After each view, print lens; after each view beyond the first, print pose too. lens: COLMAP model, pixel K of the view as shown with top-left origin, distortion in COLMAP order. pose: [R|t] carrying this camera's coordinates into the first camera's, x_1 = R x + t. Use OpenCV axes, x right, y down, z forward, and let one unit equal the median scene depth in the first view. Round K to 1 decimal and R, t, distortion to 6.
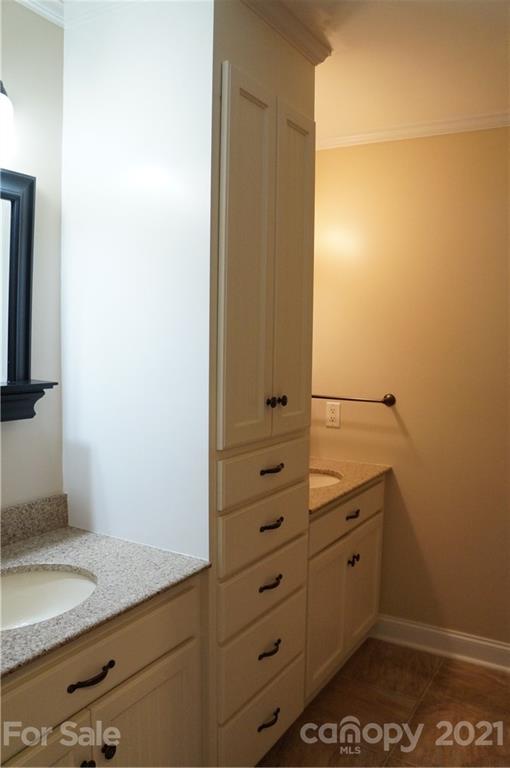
lens RADIAL K [[626.4, 0, 255.0], [0, 626.4, 384.0], [0, 0, 1]] dist [-0.203467, 0.195057]
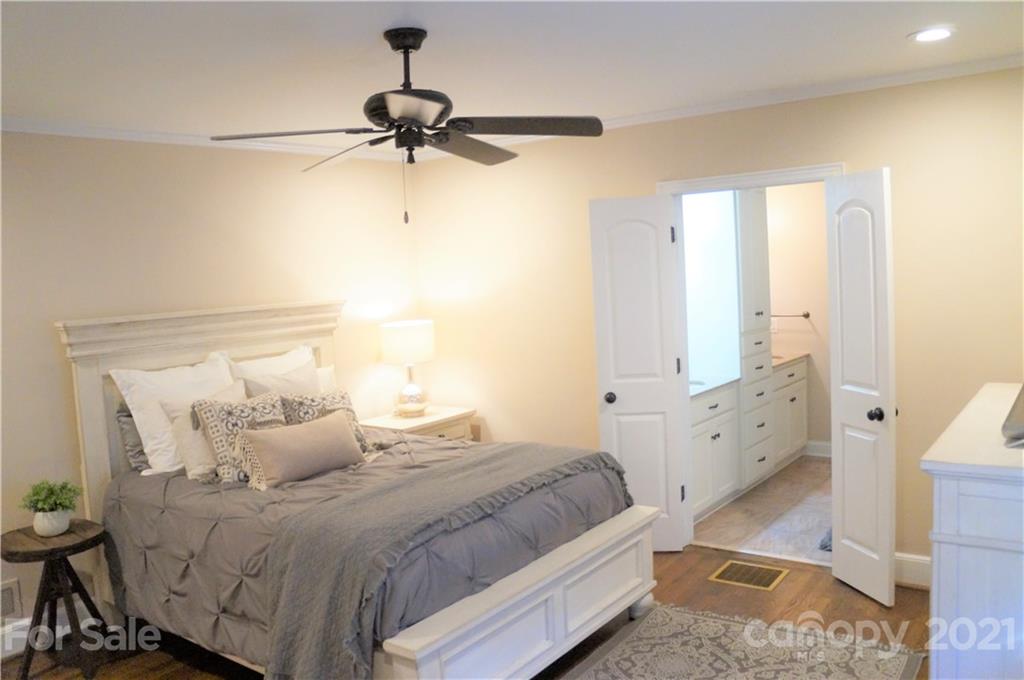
lens RADIAL K [[835.2, 0, 512.0], [0, 835.2, 340.0], [0, 0, 1]] dist [-0.203467, 0.195057]
pose [[0.990885, -0.053587, -0.123595, -0.461737], [0.054496, 0.998506, 0.003985, 0.057187], [0.123197, -0.010684, 0.992325, -1.968651]]
